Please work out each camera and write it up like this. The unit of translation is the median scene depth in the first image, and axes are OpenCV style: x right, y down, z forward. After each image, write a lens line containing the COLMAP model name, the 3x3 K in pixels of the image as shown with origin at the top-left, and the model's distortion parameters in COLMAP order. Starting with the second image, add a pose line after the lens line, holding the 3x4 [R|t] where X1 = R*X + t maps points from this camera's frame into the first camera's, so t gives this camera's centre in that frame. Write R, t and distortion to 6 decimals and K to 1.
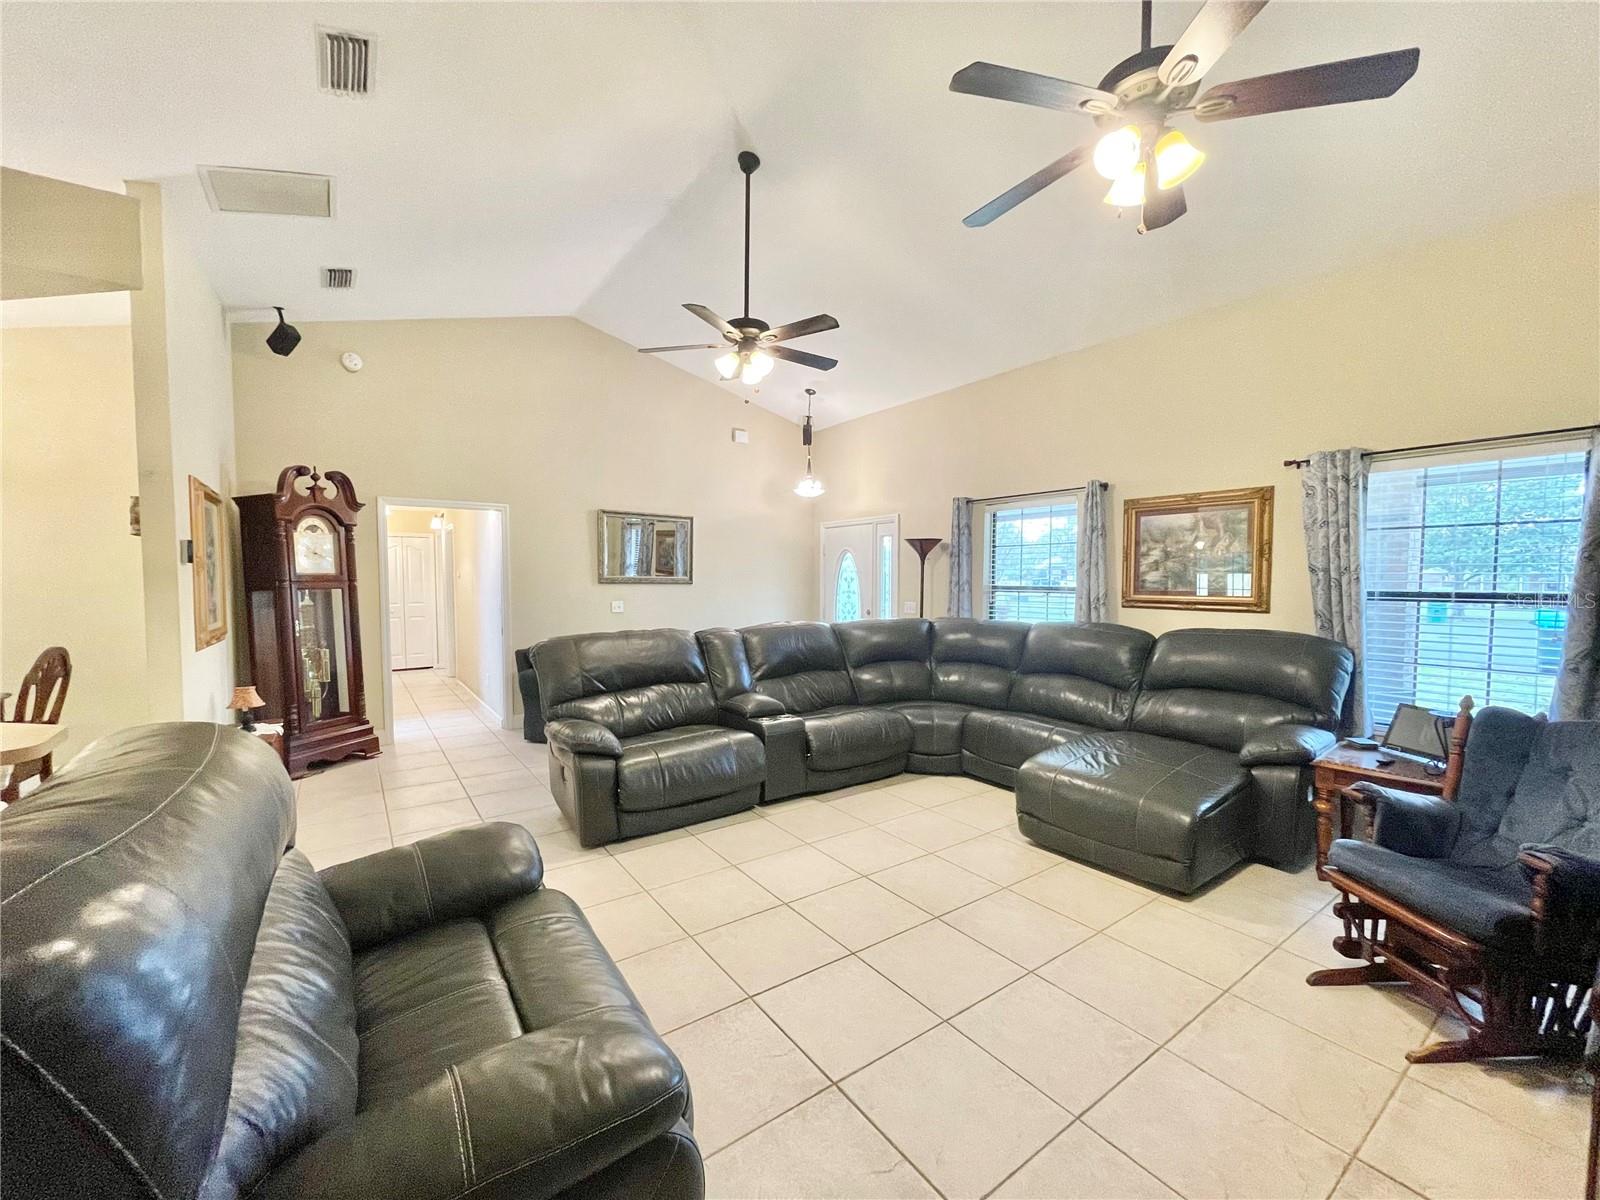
lens RADIAL K [[642.0, 0, 803.8], [0, 642.0, 603.2], [0, 0, 1]] dist [0.001417, -0.000725]
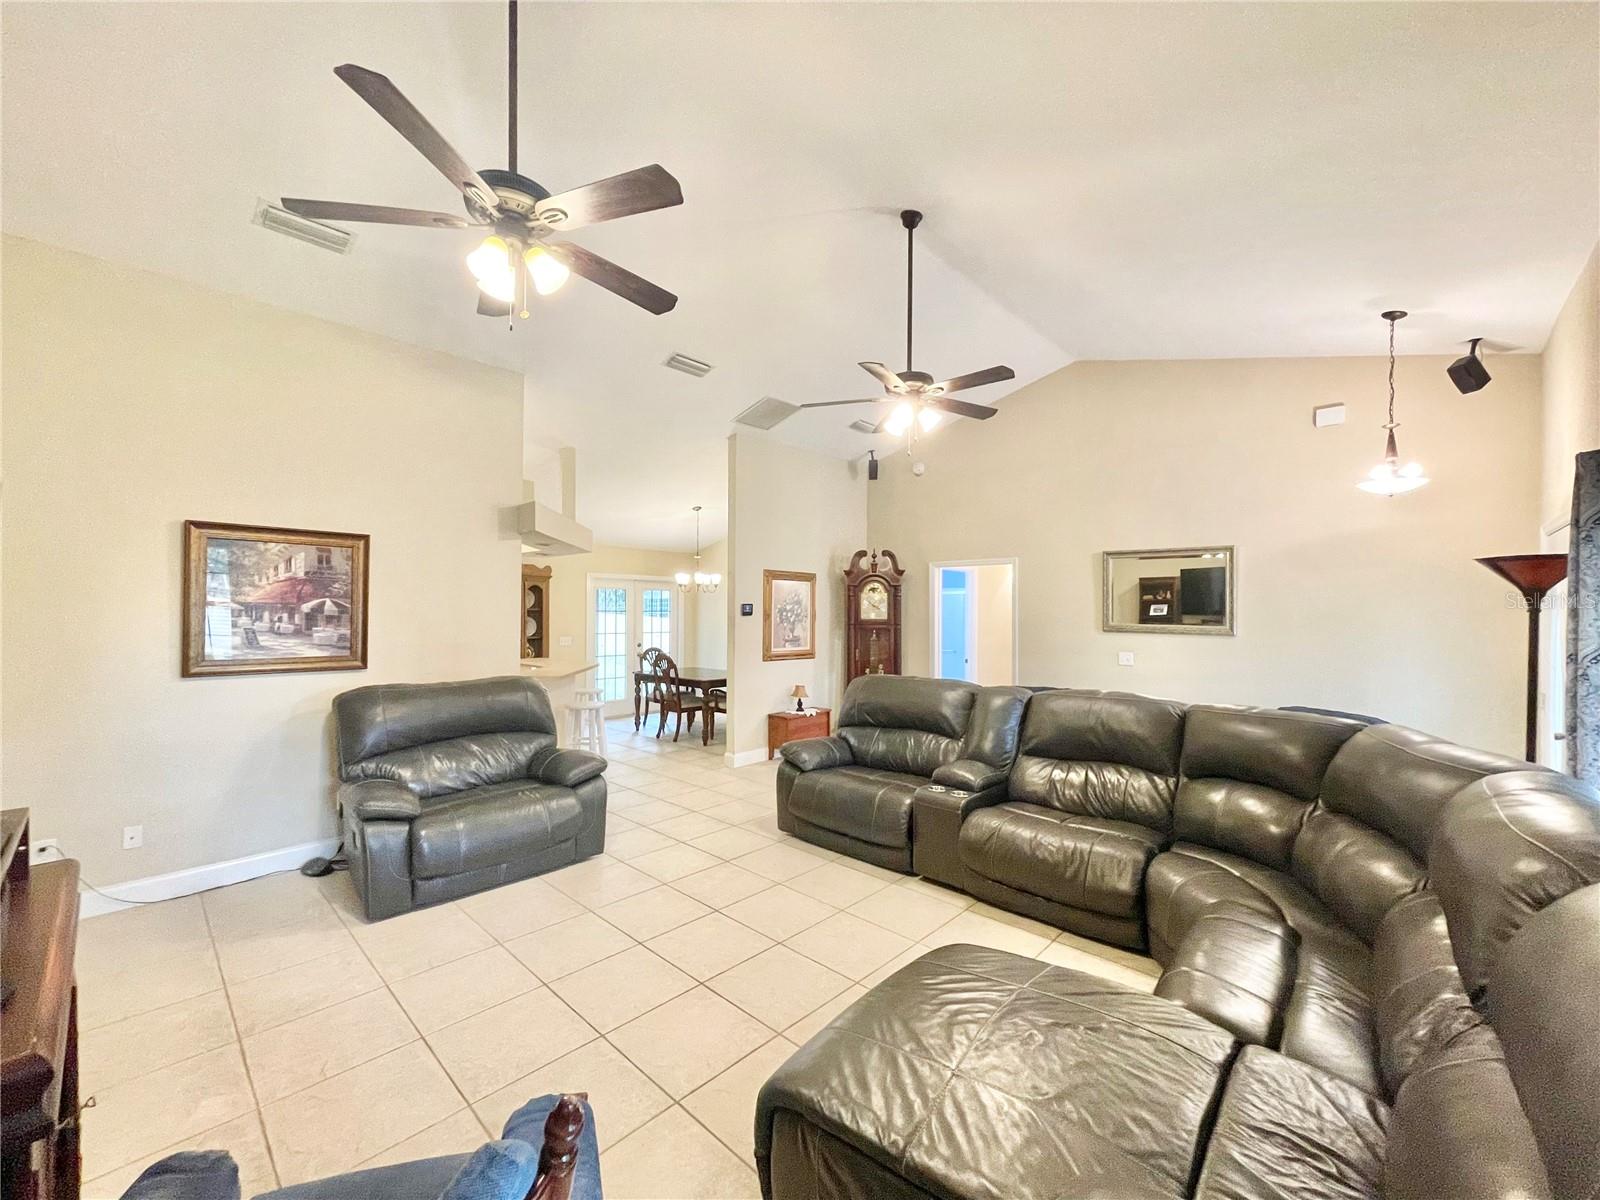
lens RADIAL K [[642.0, 0, 792.0], [0, 642.0, 604.2], [0, 0, 1]] dist [0.001417, -0.000725]
pose [[0.178355, -0.008494, -0.983930, 0.675063], [-0.044087, 0.998890, -0.016614, -0.046735], [0.982978, 0.046342, 0.177782, 0.521223]]
